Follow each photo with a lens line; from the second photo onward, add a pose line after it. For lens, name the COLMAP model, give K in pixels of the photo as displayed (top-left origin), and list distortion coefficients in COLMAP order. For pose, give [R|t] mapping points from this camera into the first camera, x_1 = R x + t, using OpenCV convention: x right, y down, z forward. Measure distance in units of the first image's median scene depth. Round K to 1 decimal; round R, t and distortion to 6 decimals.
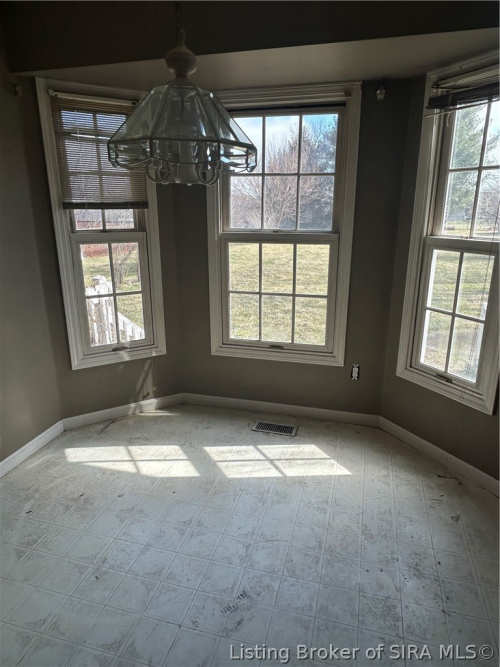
lens RADIAL K [[427.3, 0, 249.2], [0, 427.3, 333.2], [0, 0, 1]] dist [-0.003944, -0.002806]
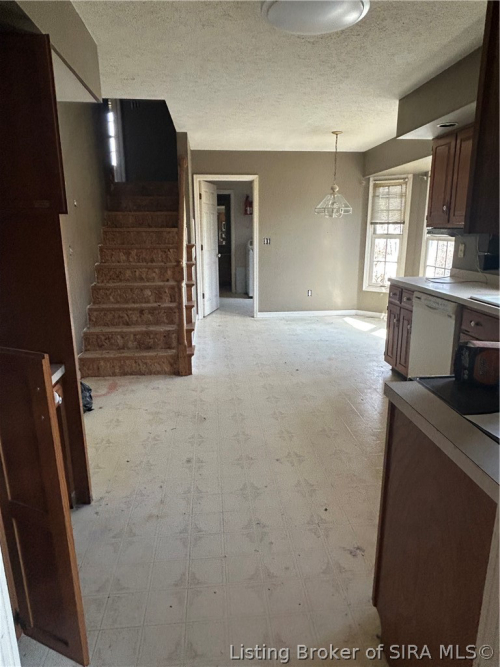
lens RADIAL K [[427.3, 0, 250.3], [0, 427.3, 334.5], [0, 0, 1]] dist [-0.003944, -0.002806]
pose [[0.356132, 0.237249, -0.903816, 1.747473], [-0.256238, 0.954951, 0.149705, 0.139265], [0.898617, 0.178277, 0.400881, -0.558039]]
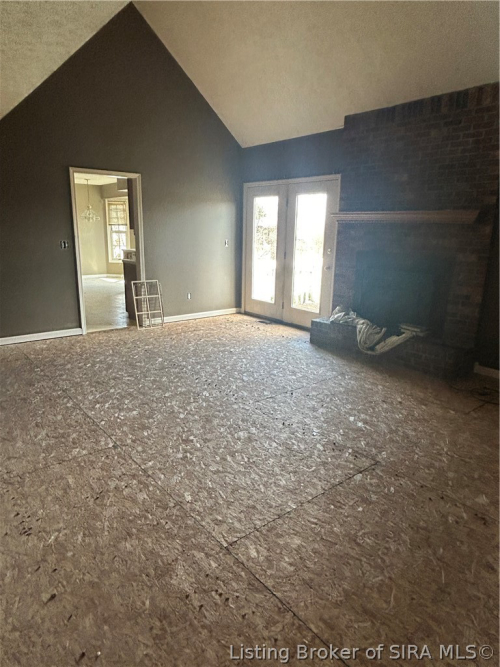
lens RADIAL K [[427.3, 0, 250.3], [0, 427.3, 334.1], [0, 0, 1]] dist [-0.003944, -0.002806]
pose [[0.820165, 0.163752, -0.548191, 3.491644], [-0.183164, 0.982888, 0.019564, 0.489606], [0.542014, 0.084363, 0.836124, -1.916693]]
